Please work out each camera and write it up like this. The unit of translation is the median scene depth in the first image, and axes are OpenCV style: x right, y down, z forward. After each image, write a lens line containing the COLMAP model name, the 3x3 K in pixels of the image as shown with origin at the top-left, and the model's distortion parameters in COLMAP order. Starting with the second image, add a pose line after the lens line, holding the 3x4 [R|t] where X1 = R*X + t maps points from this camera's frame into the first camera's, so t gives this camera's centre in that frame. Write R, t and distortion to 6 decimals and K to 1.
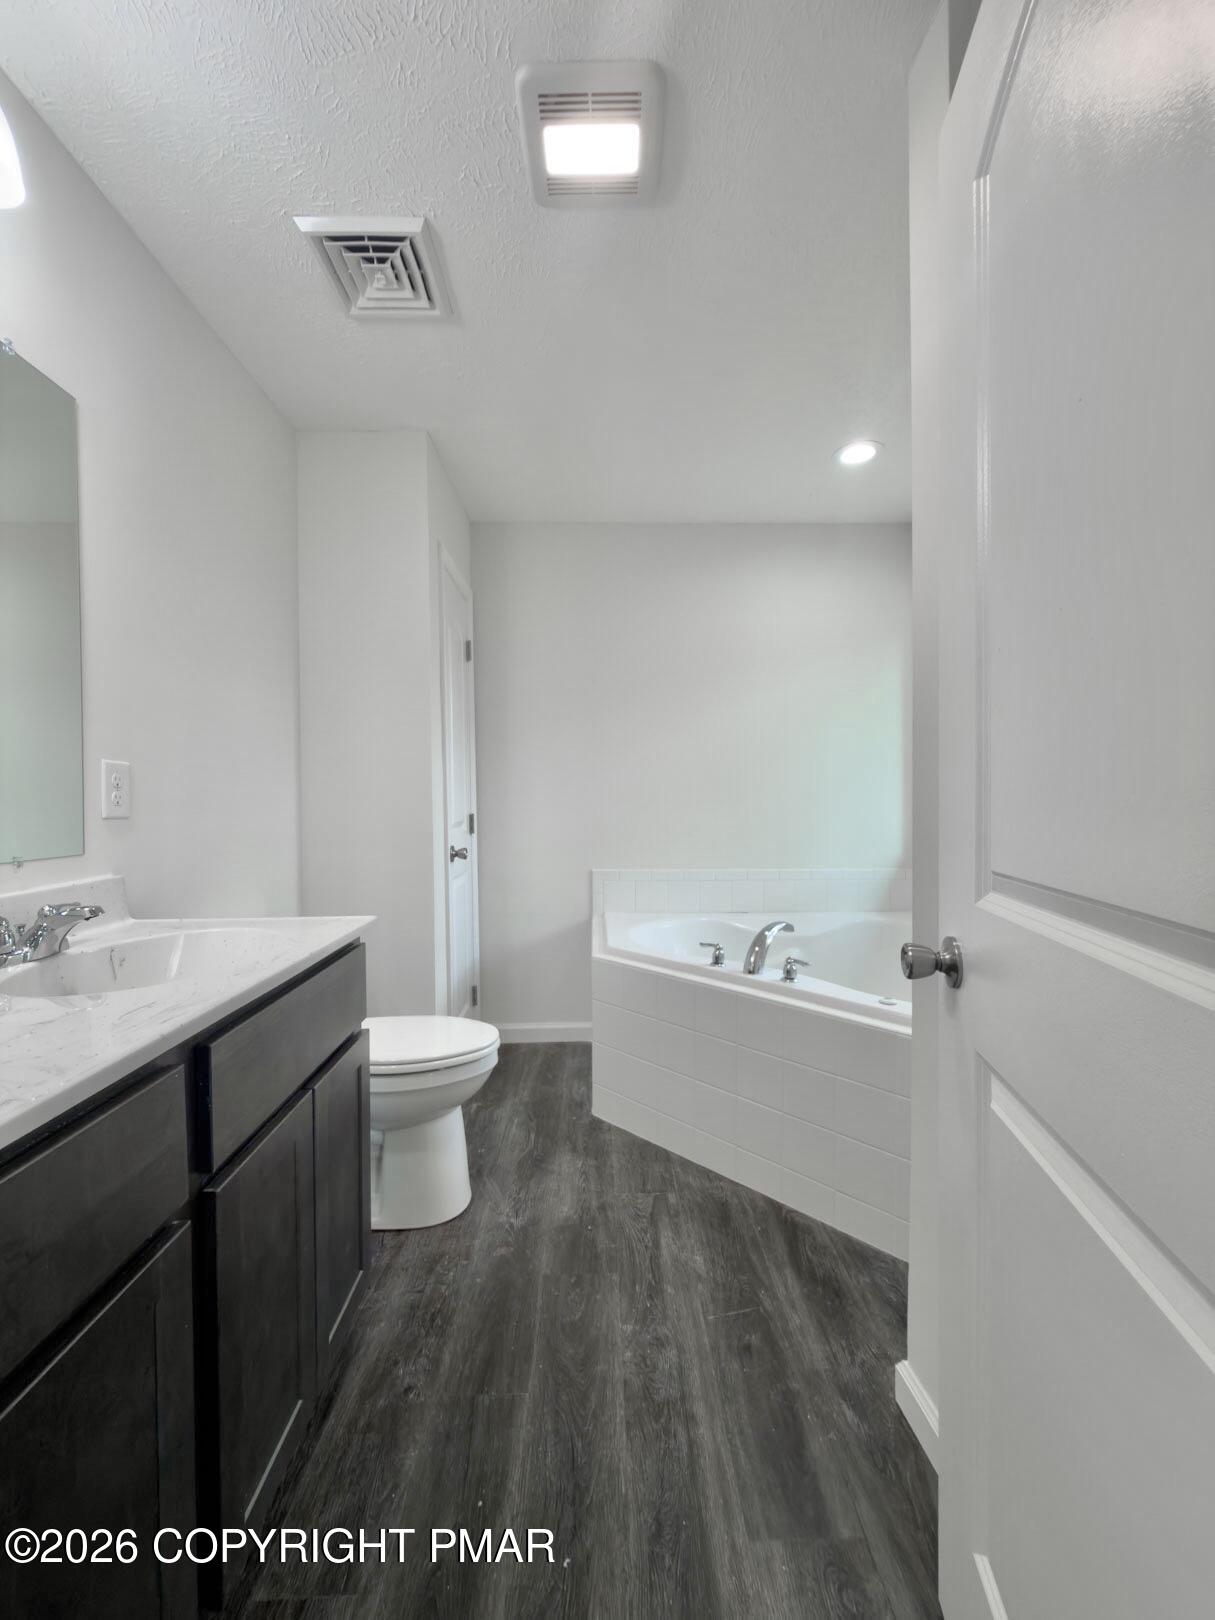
lens RADIAL K [[654.4, 0, 607.5], [0, 654.4, 810.0], [0, 0, 1]] dist [0.000435, 0.000023]
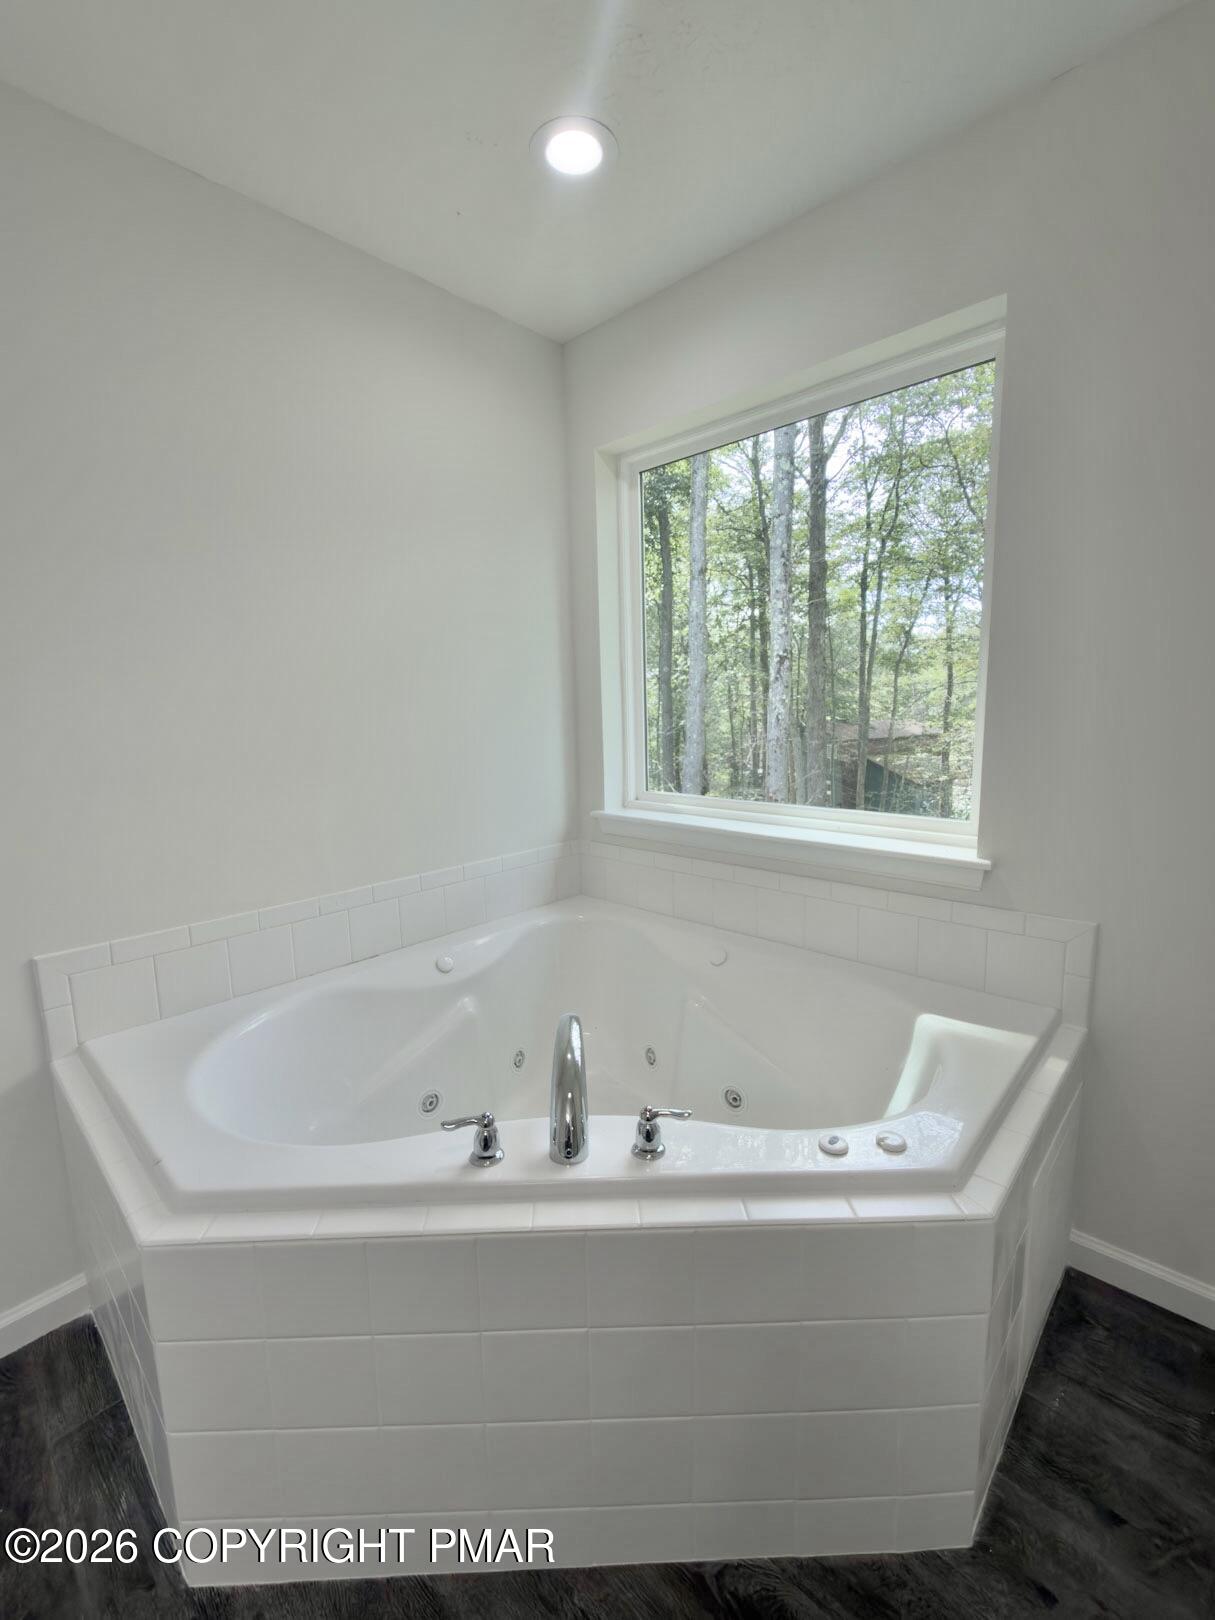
lens RADIAL K [[690.7, 0, 607.5], [0, 690.7, 810.0], [0, 0, 1]] dist [-0.001179, -0.000380]
pose [[0.703019, -0.118193, 0.701281, -0.135044], [0.032280, 0.990380, 0.134557, -0.112535], [-0.710439, -0.071959, 0.700071, 0.875901]]
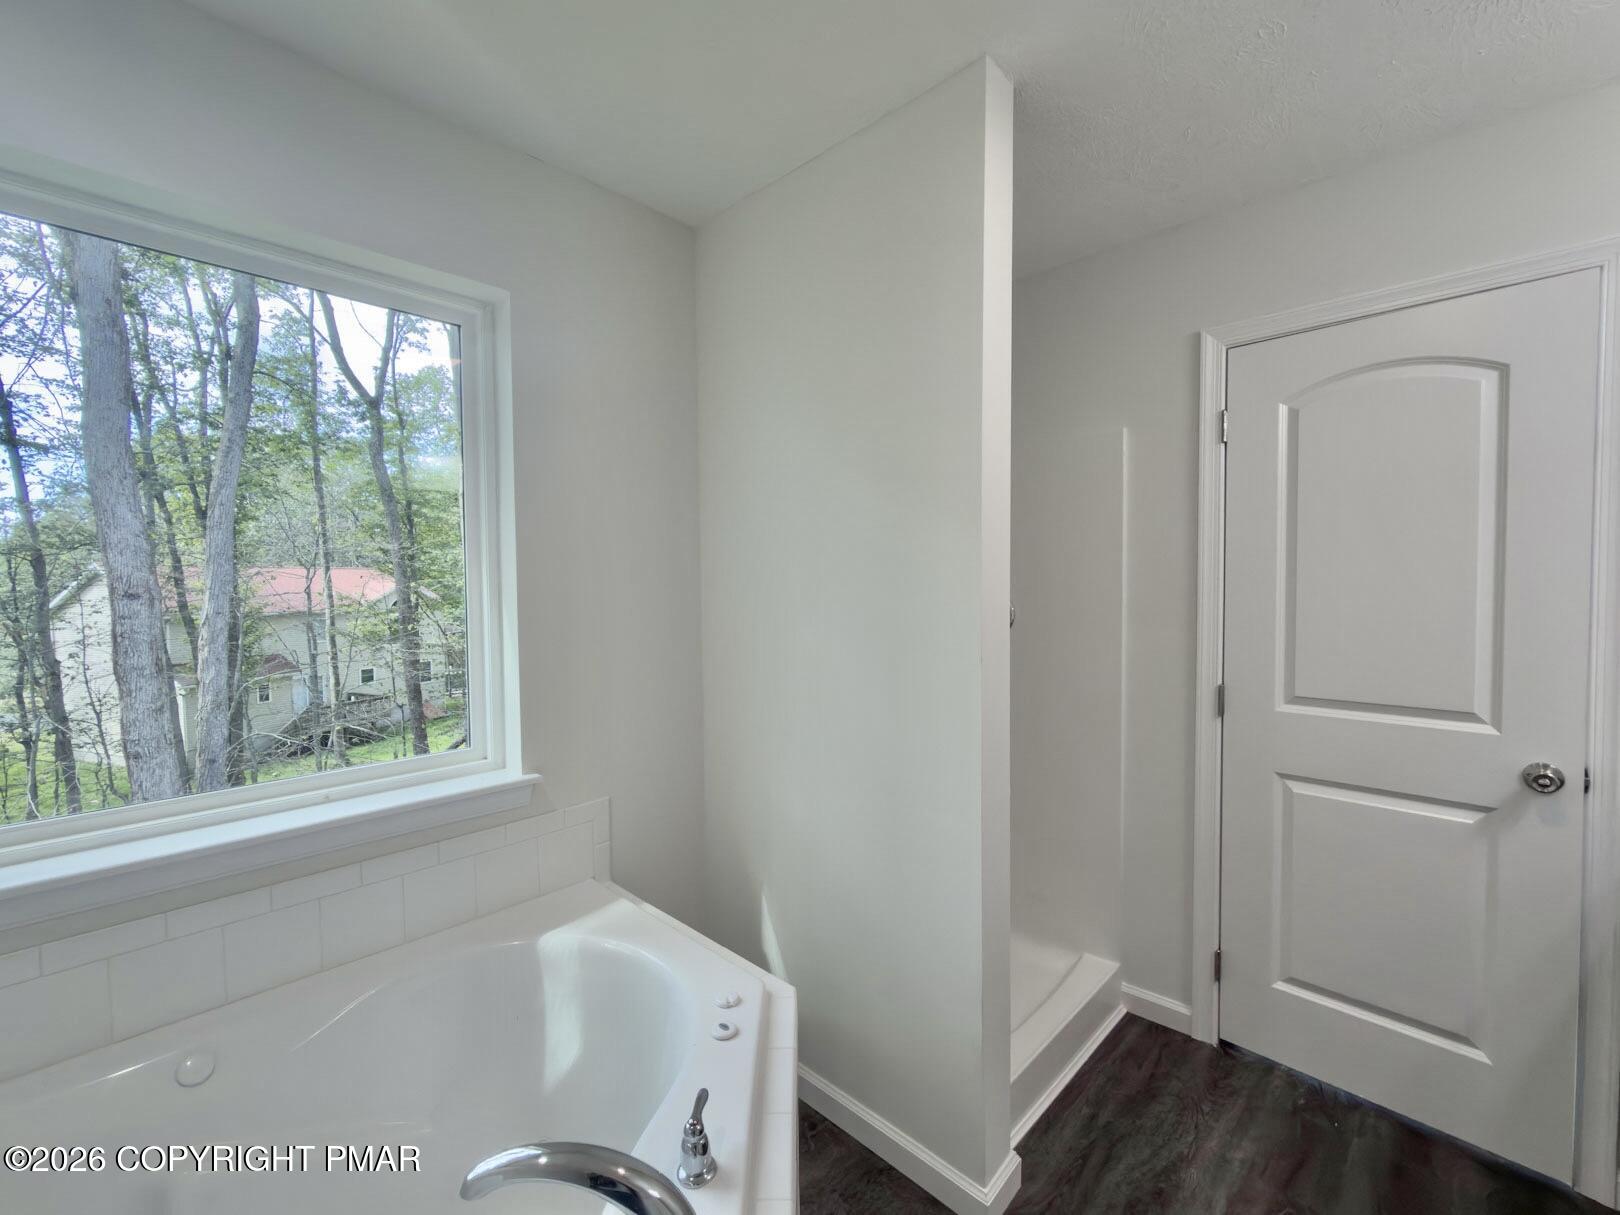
lens RADIAL K [[690.7, 0, 810.0], [0, 690.7, 607.5], [0, 0, 1]] dist [-0.001179, -0.000380]
pose [[-0.703681, -0.004955, 0.710499, -0.151010], [0.029975, 0.998878, 0.036653, -0.192722], [-0.709883, 0.047089, -0.702743, 1.737181]]
